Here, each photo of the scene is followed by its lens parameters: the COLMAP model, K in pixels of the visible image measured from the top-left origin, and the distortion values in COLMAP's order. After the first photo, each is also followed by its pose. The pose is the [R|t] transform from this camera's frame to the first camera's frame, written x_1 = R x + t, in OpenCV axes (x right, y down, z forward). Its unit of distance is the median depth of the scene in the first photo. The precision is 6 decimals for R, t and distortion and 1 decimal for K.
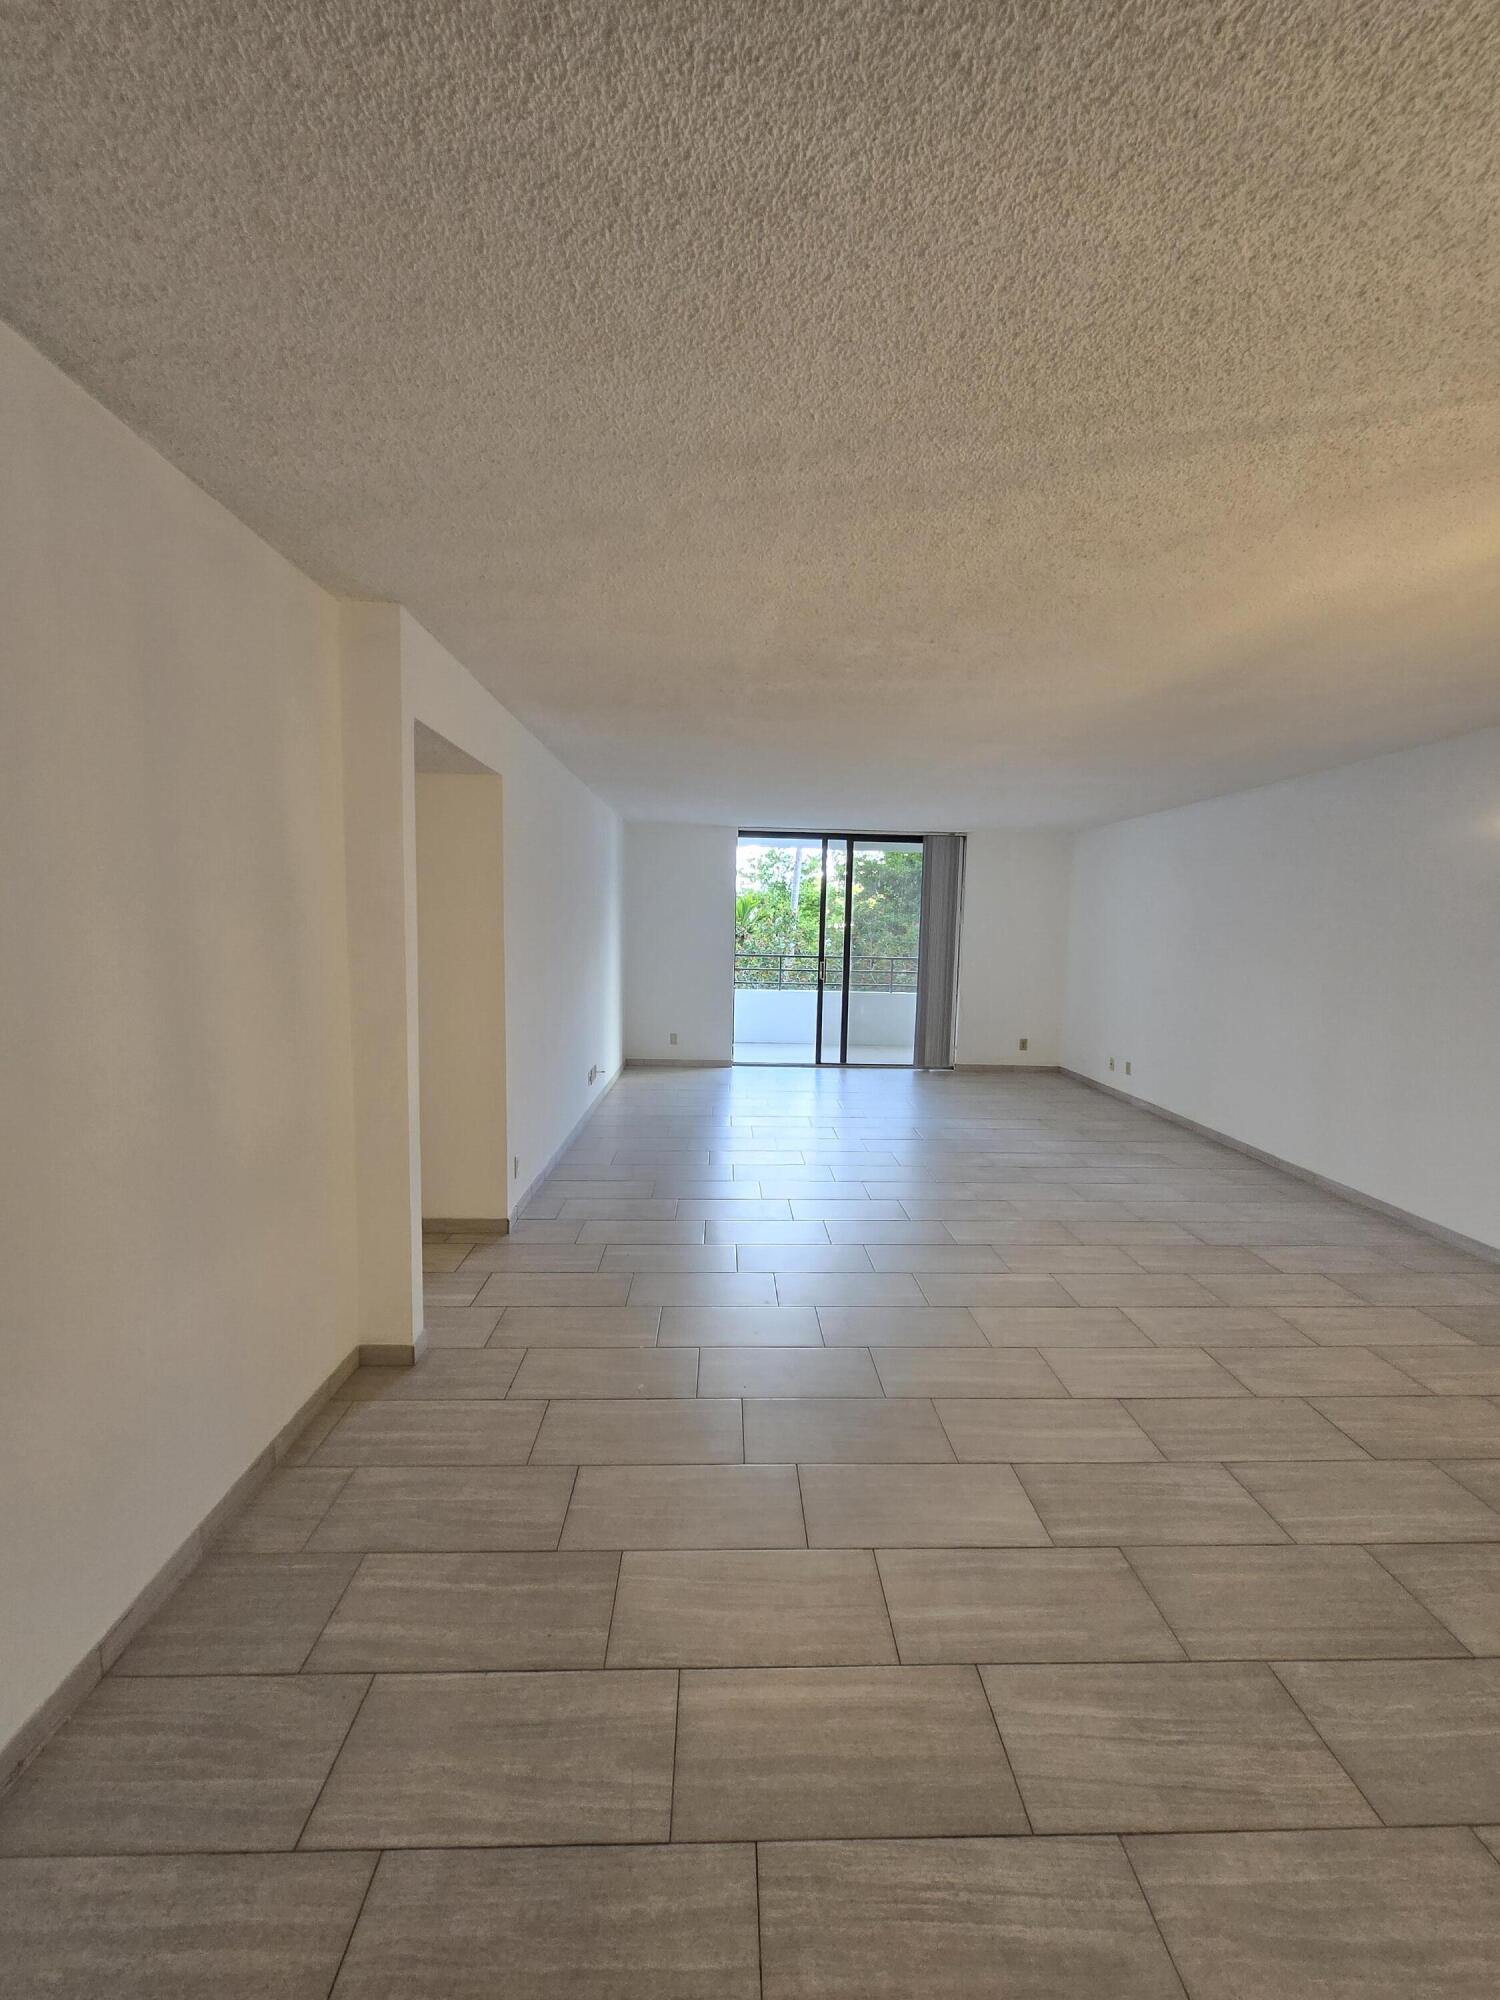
lens RADIAL K [[782.8, 0, 746.2], [0, 782.8, 998.2], [0, 0, 1]] dist [0.002443, -0.001233]
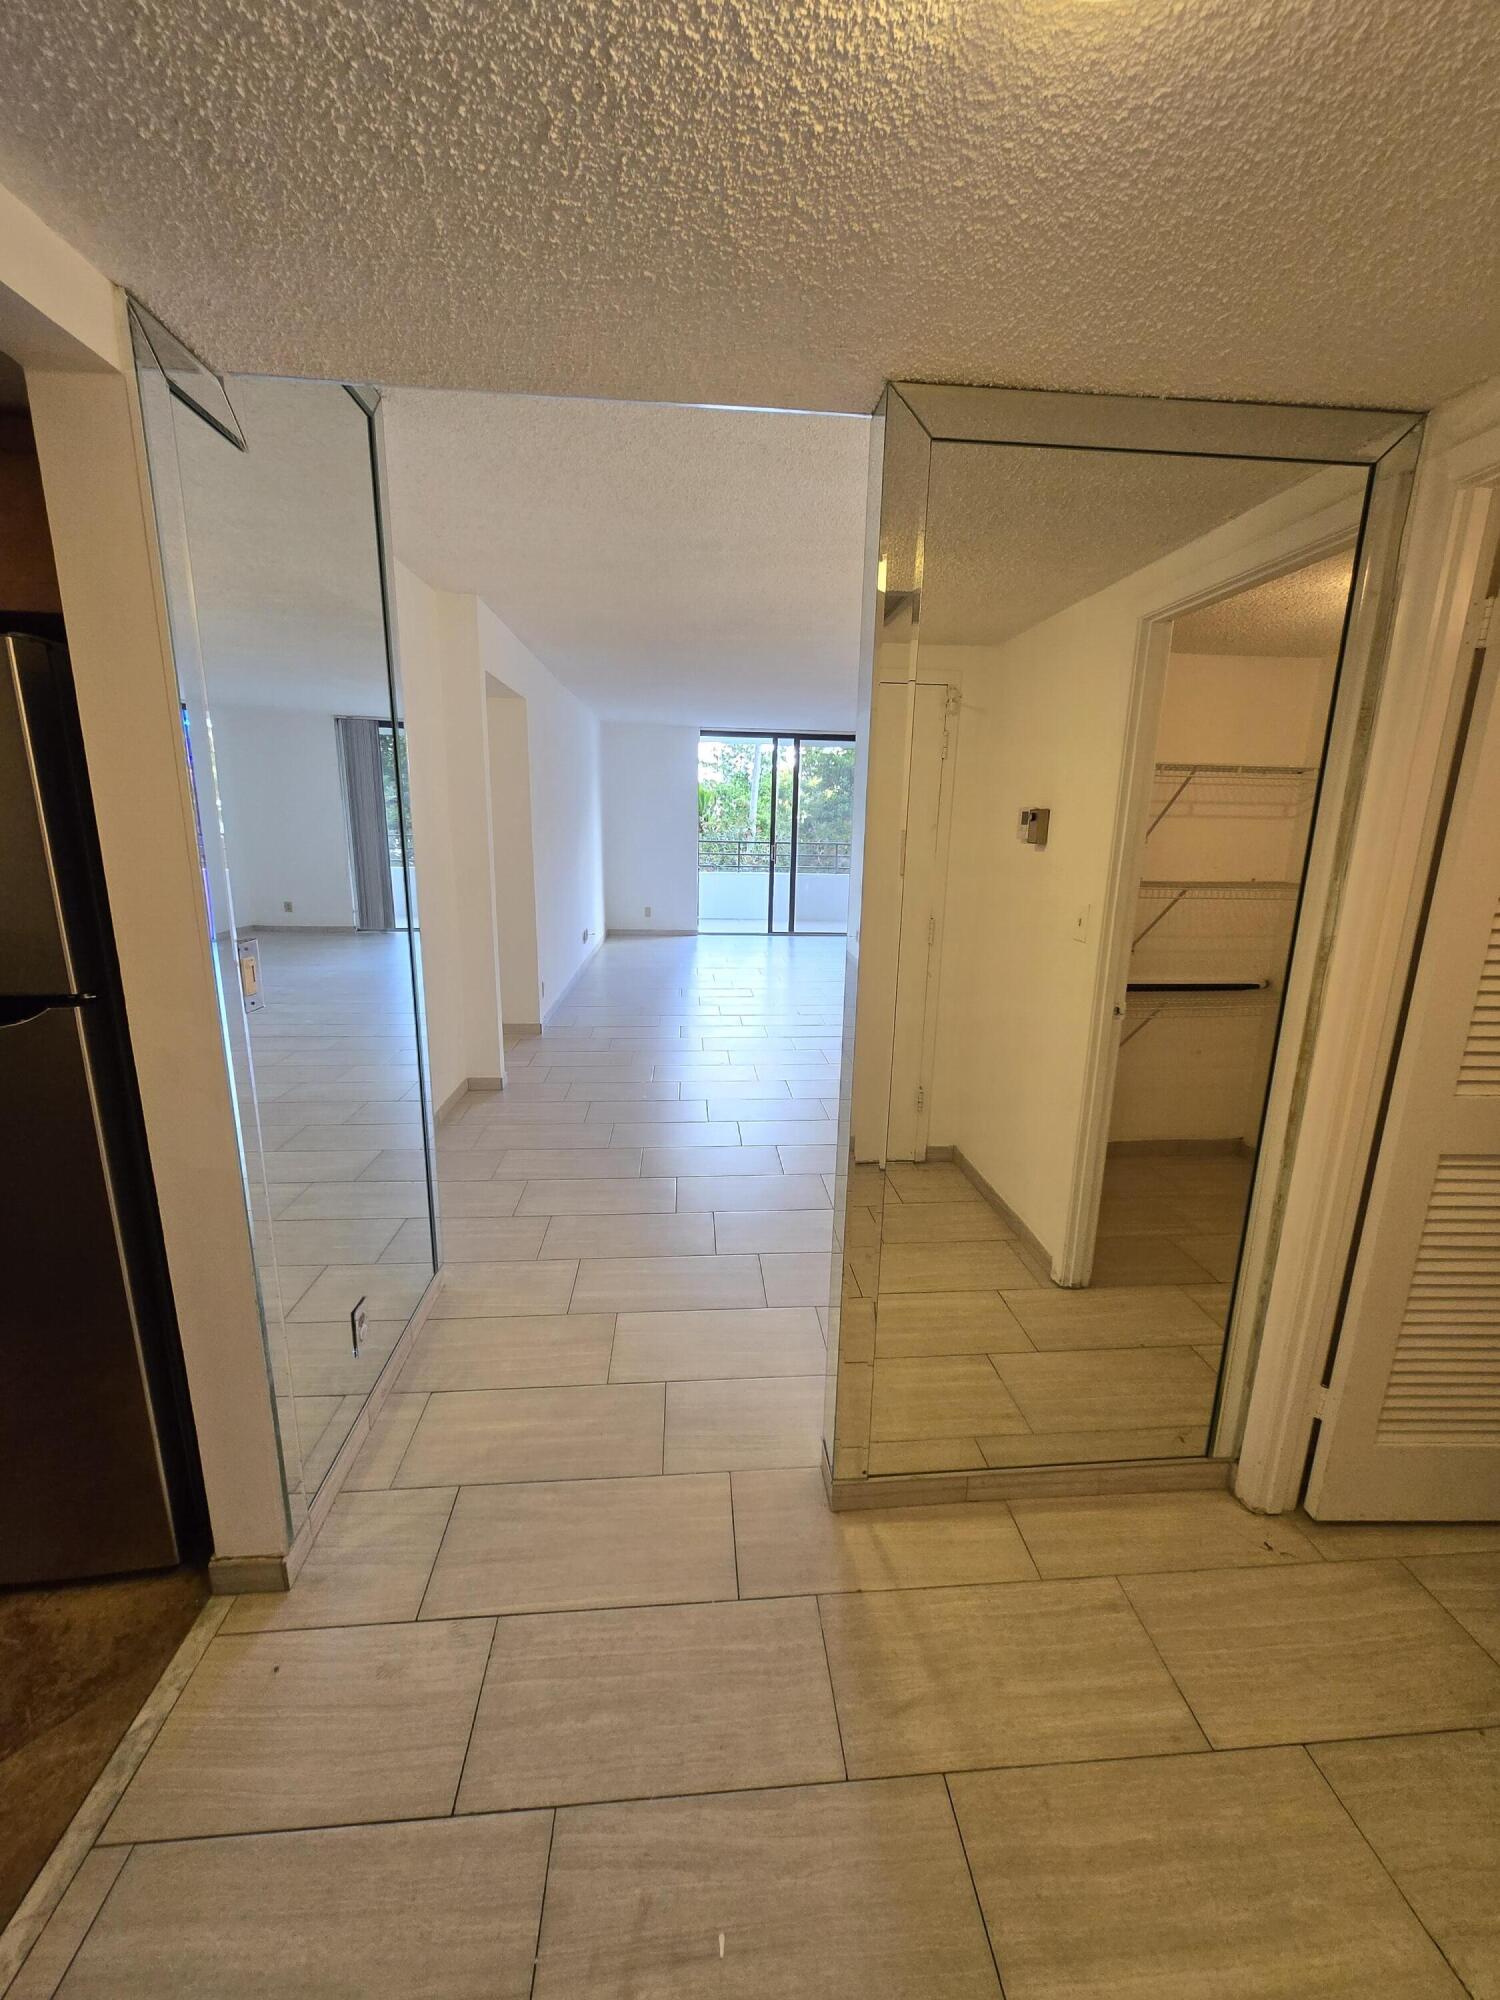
lens RADIAL K [[782.8, 0, 753.8], [0, 782.8, 1001.0], [0, 0, 1]] dist [0.002443, -0.001233]
pose [[0.998464, -0.012583, 0.053949, 0.002229], [0.005106, 0.990620, 0.136549, 0.023353], [-0.055161, -0.136064, 0.989163, -0.193351]]
